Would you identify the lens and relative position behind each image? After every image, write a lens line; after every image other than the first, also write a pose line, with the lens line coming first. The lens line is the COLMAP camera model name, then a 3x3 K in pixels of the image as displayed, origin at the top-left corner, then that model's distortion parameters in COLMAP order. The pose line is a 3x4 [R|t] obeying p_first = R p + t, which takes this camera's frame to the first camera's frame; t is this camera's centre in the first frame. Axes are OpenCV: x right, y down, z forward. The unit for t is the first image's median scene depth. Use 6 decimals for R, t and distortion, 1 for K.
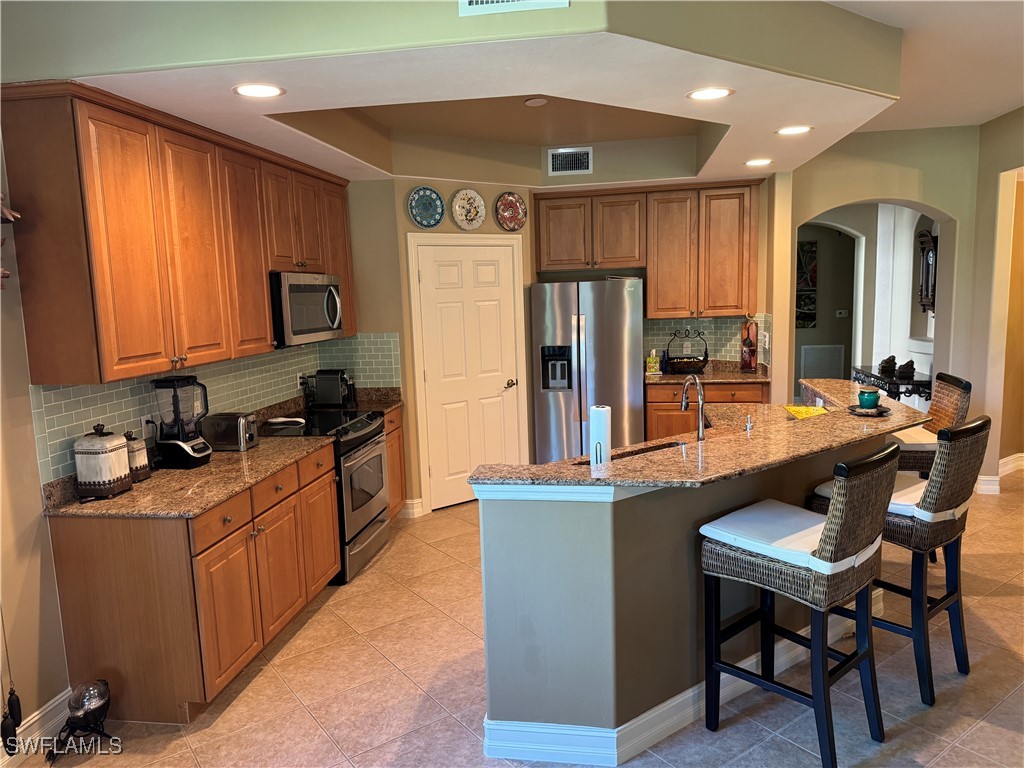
lens RADIAL K [[713.4, 0, 512.0], [0, 713.4, 384.0], [0, 0, 1]] dist [0.127623, -0.164490]
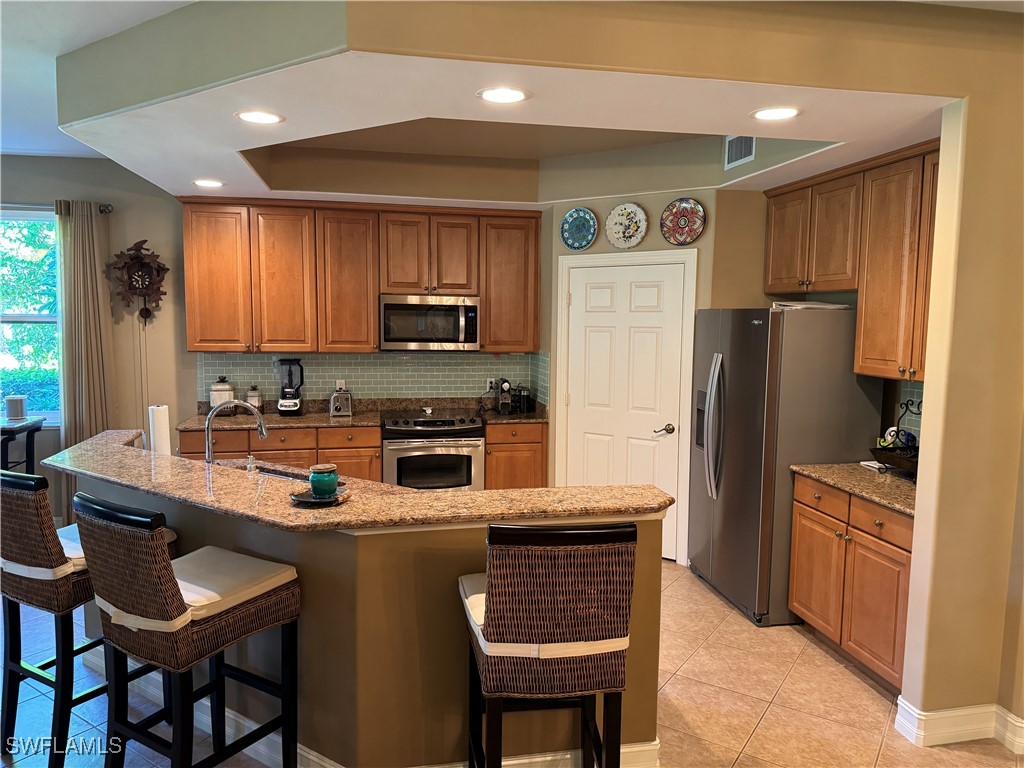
lens RADIAL K [[713.4, 0, 512.0], [0, 713.4, 384.0], [0, 0, 1]] dist [0.127623, -0.164490]
pose [[0.337977, 0.131151, -0.931972, 0.757162], [-0.147717, 0.985362, 0.085095, -0.102830], [0.929490, 0.108907, 0.352403, 0.570196]]
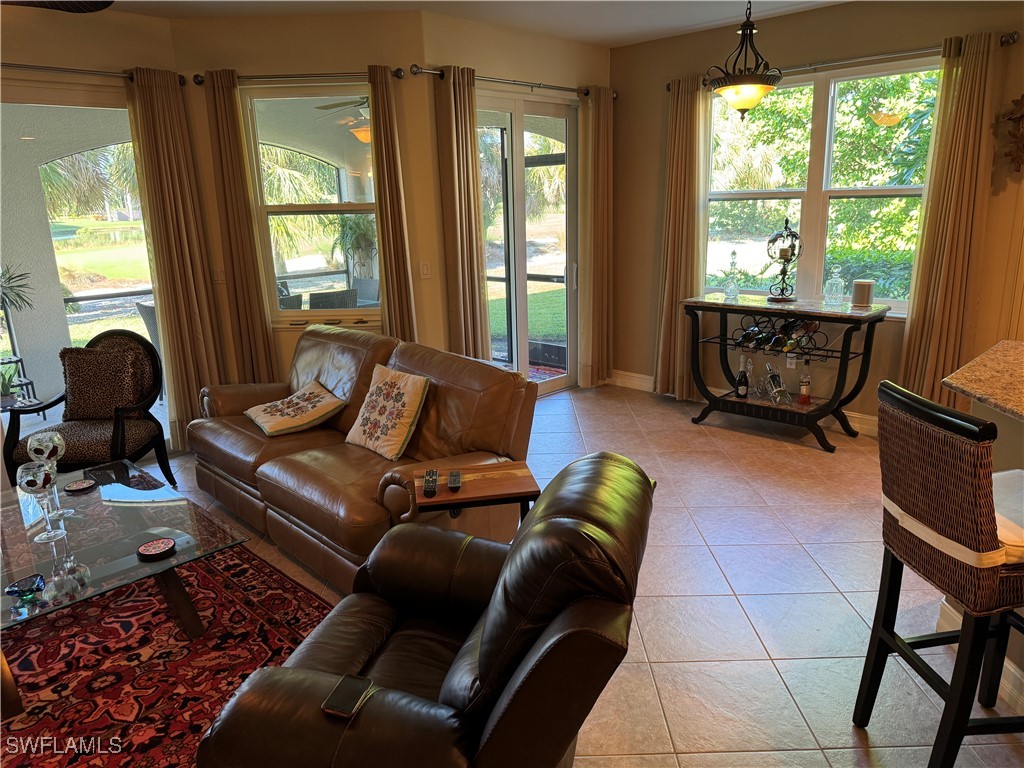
lens RADIAL K [[724.2, 0, 511.5], [0, 724.2, 375.4], [0, 0, 1]] dist [0.031318, -0.039254]
pose [[-0.588915, 0.243186, -0.770740, 0.583587], [-0.056029, 0.939077, 0.339111, -0.072901], [0.806250, 0.242891, -0.539411, 0.461430]]
